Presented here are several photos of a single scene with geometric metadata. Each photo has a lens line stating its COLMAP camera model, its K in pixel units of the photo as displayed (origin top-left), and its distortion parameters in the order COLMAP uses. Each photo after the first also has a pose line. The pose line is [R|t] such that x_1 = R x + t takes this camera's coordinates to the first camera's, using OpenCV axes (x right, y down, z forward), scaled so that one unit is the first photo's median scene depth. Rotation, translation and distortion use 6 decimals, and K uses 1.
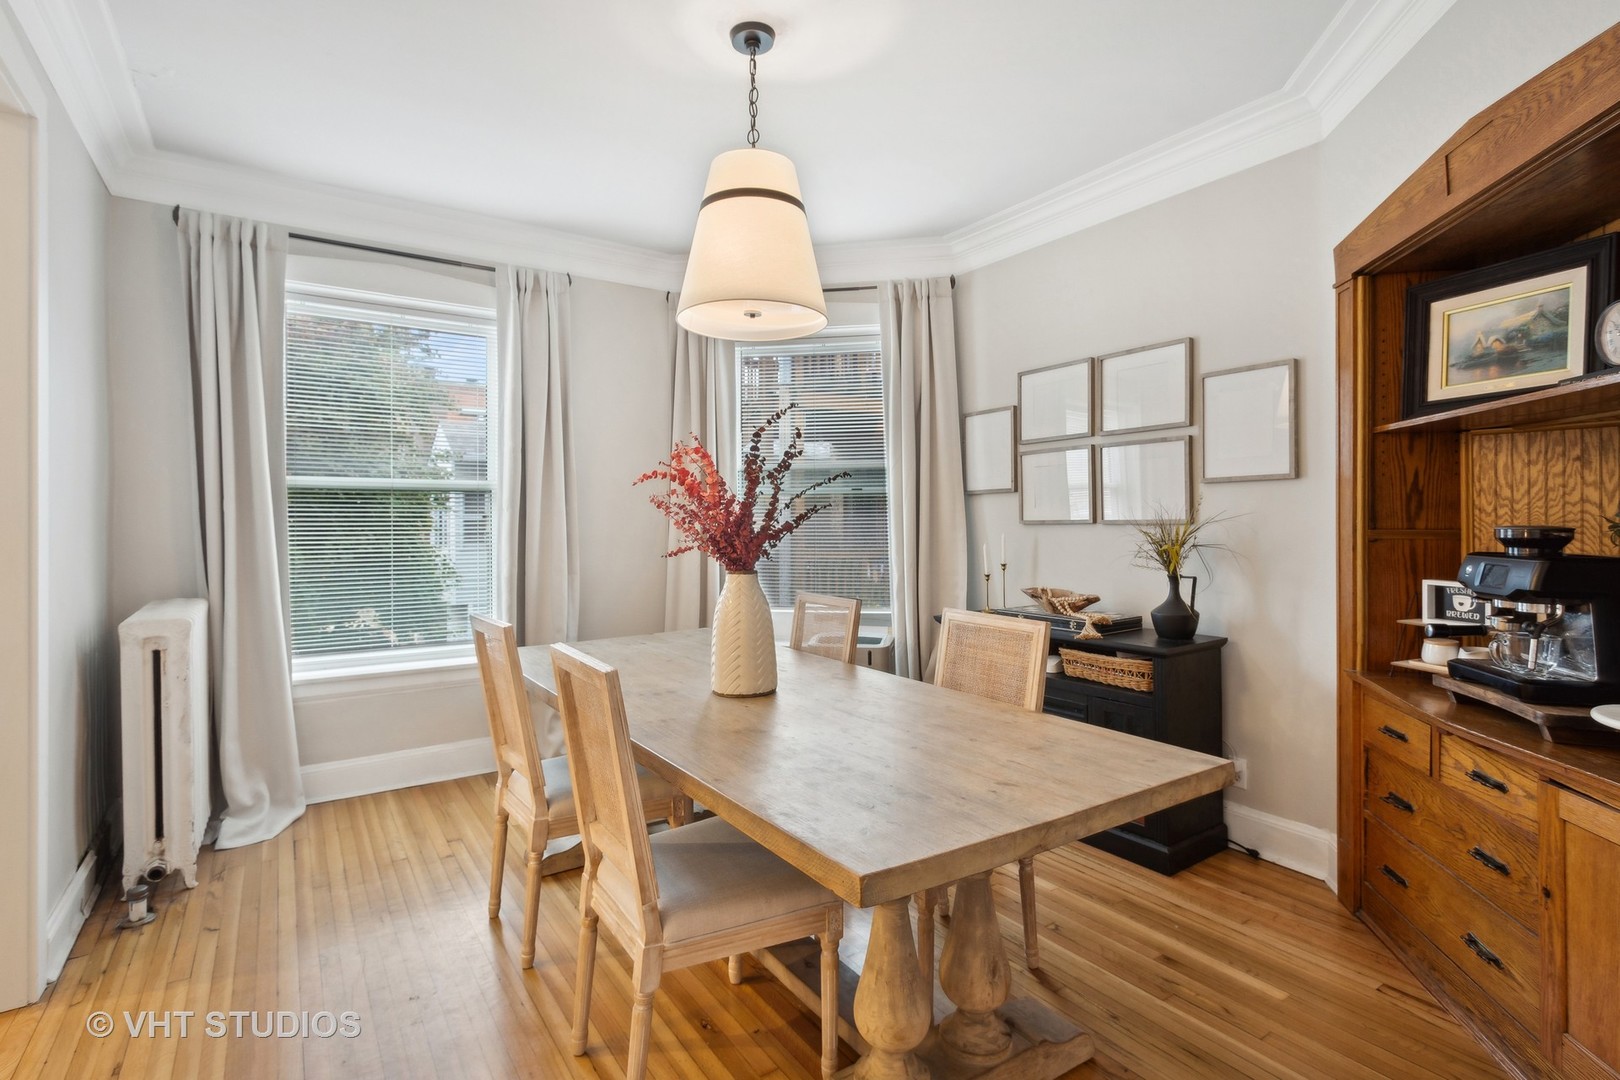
lens RADIAL K [[773.9, 0, 813.2], [0, 773.9, 528.1], [0, 0, 1]] dist [0.002167, 0.000526]
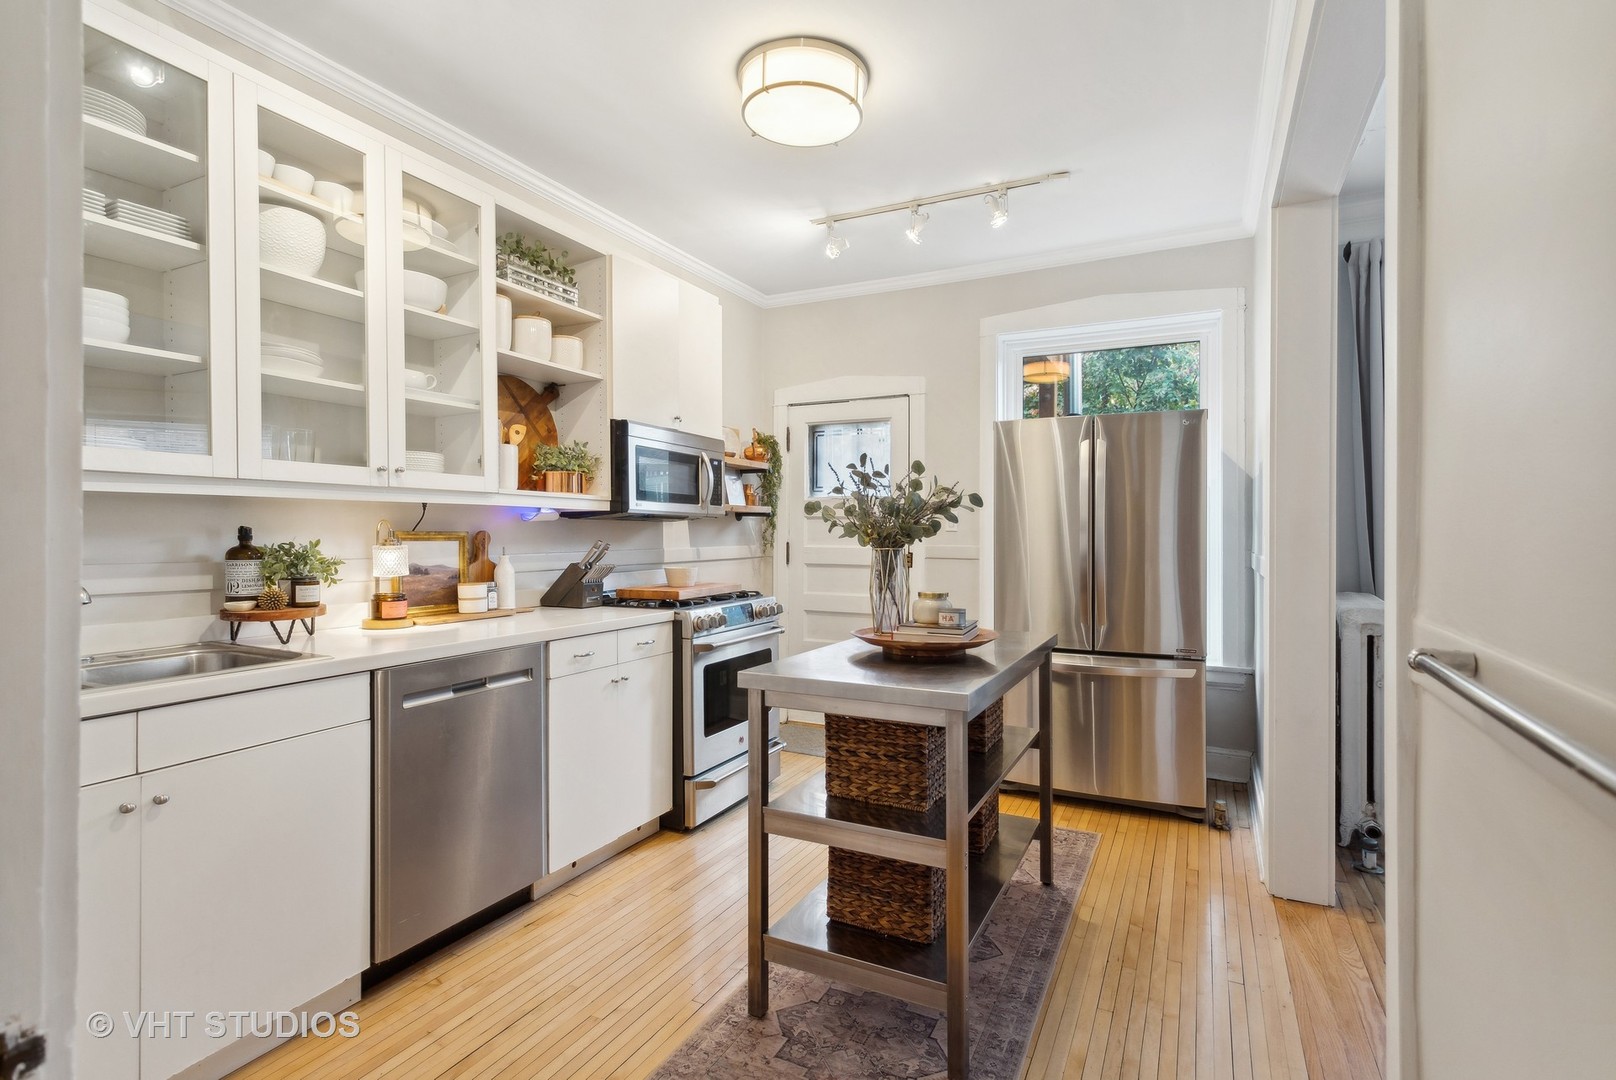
lens RADIAL K [[772.0, 0, 811.2], [0, 772.0, 528.1], [0, 0, 1]] dist [0.002167, 0.000526]
pose [[0.479906, 0.003697, -0.877312, -0.248454], [-0.013731, 0.999900, -0.003297, 0.015784], [0.877212, 0.013629, 0.479909, -0.262729]]
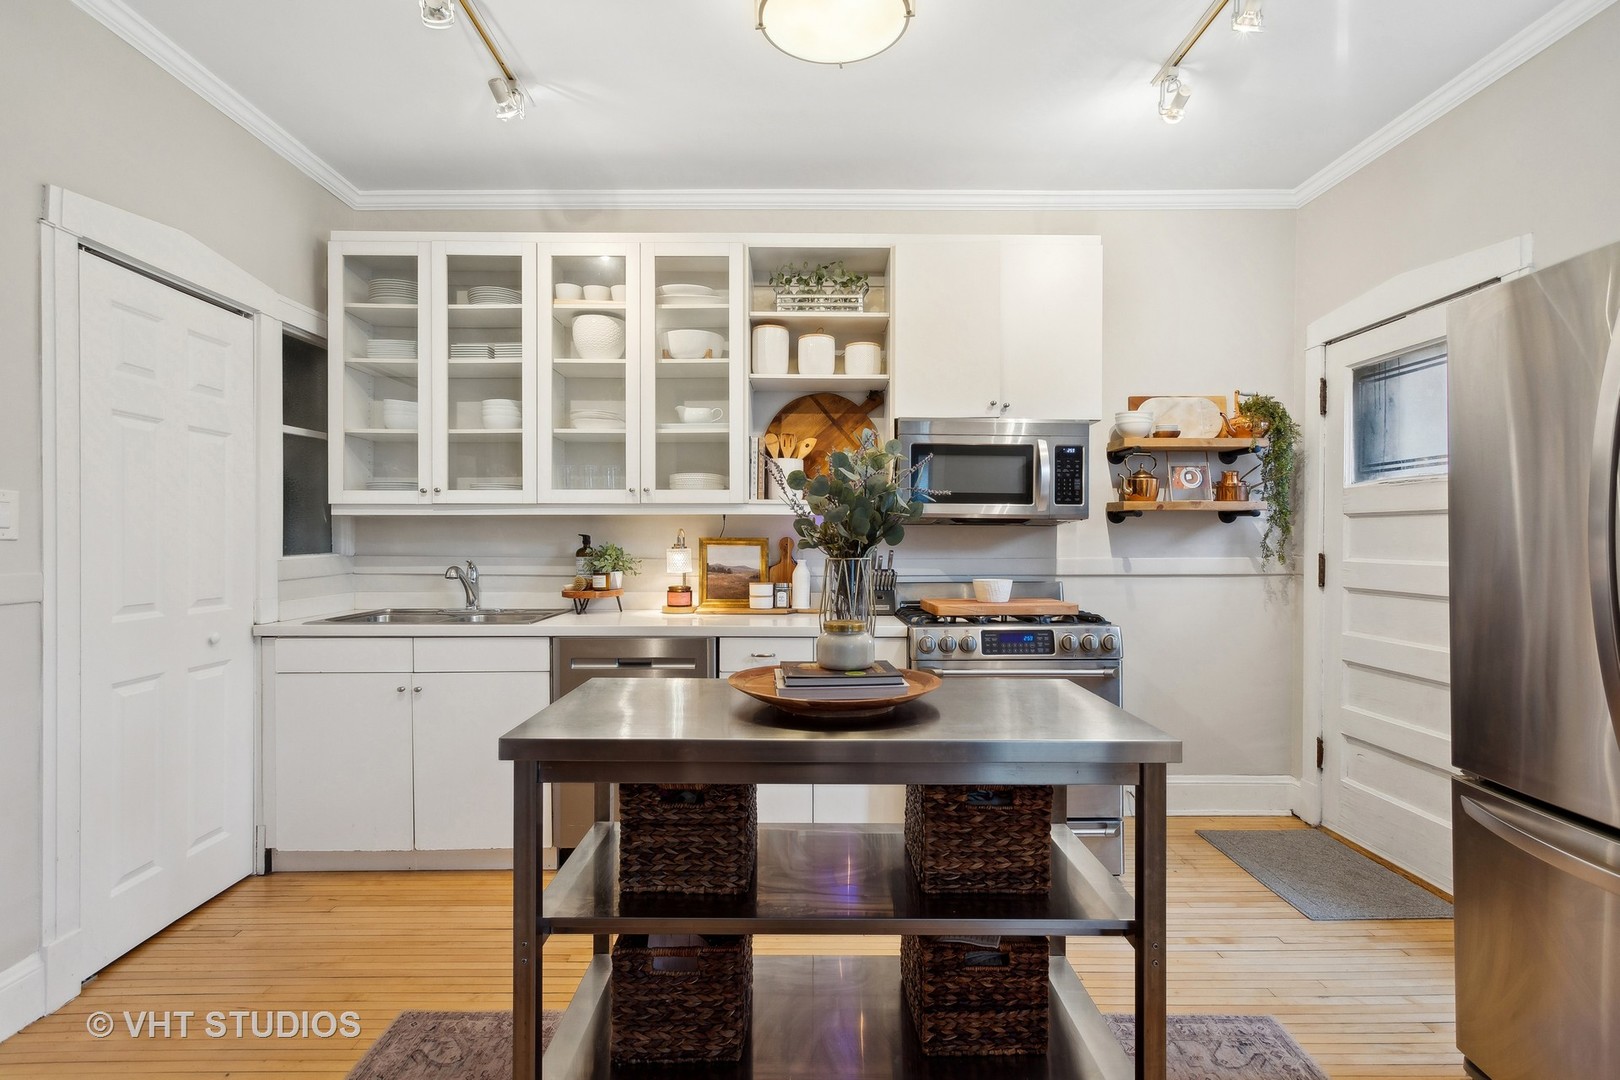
lens RADIAL K [[770.8, 0, 810.0], [0, 770.8, 540.0], [0, 0, 1]] dist [-0.000813, 0.000140]
pose [[-0.563027, 0.003849, -0.826430, -0.411298], [-0.004554, 0.999960, 0.007760, 0.016752], [0.826426, 0.008132, -0.562987, 0.445388]]
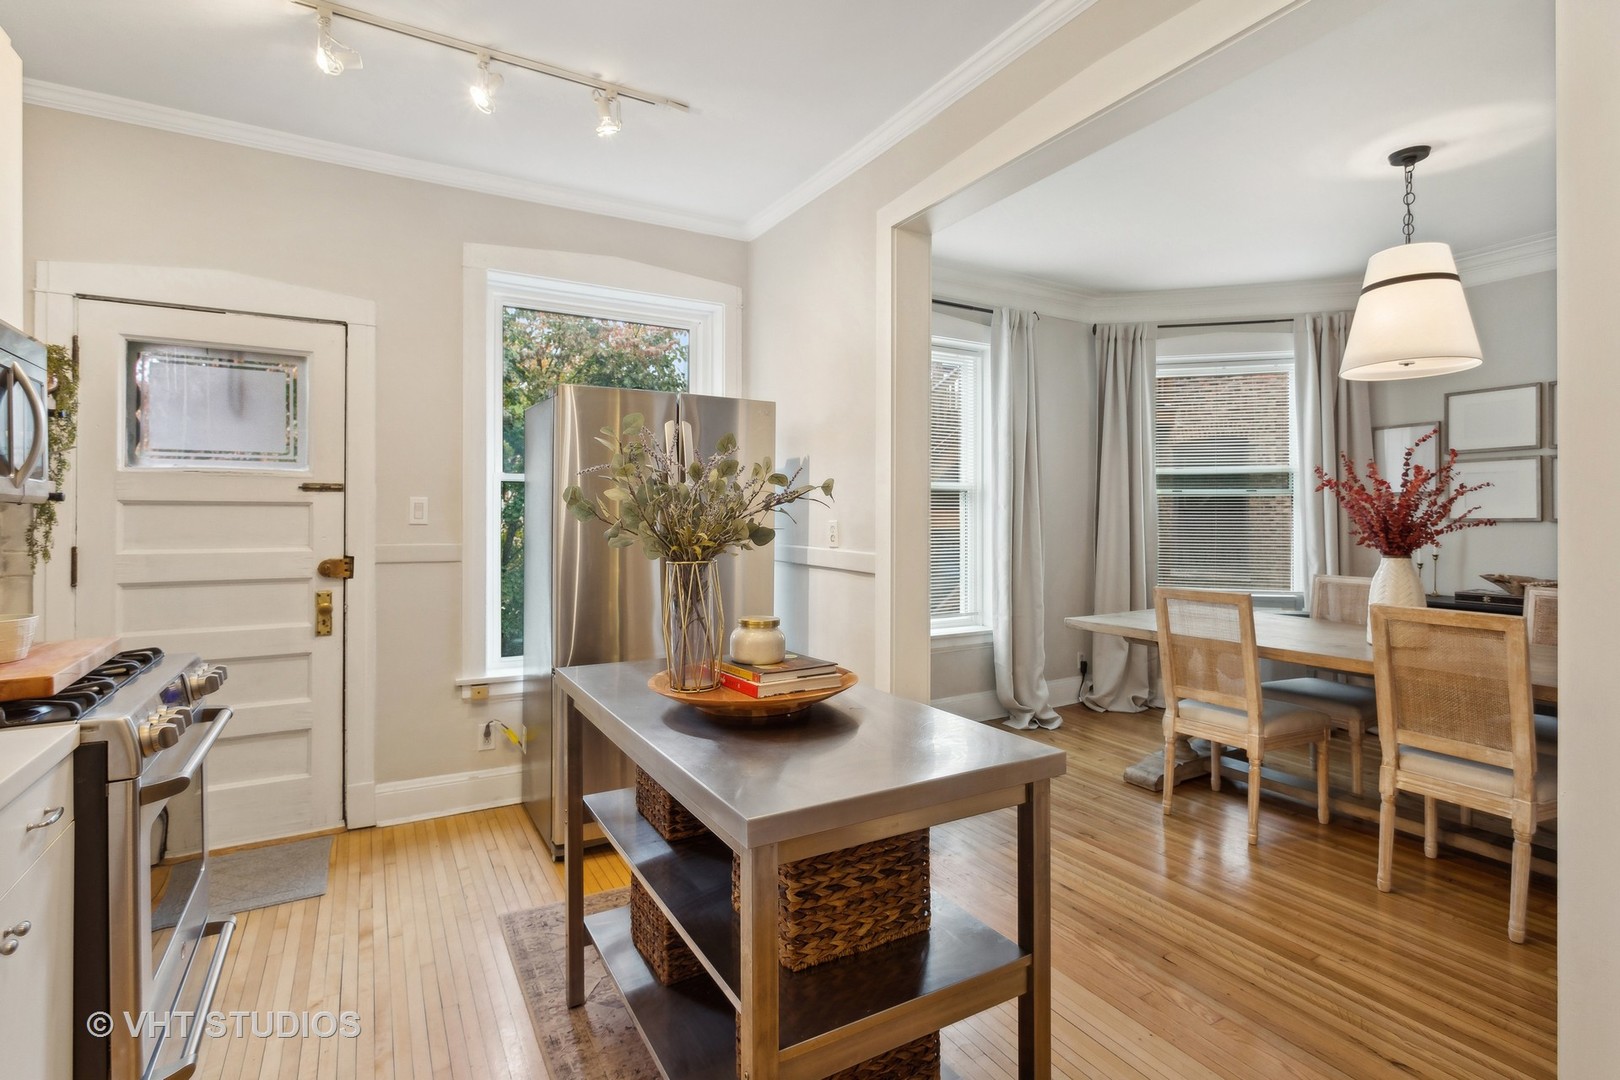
lens RADIAL K [[777.6, 0, 805.6], [0, 777.6, 511.3], [0, 0, 1]] dist [0.001883, 0.000450]
pose [[0.996059, 0.007285, -0.088395, -0.753583], [-0.008605, 0.999857, -0.014568, 0.006363], [0.088276, 0.015271, 0.995979, -0.336304]]
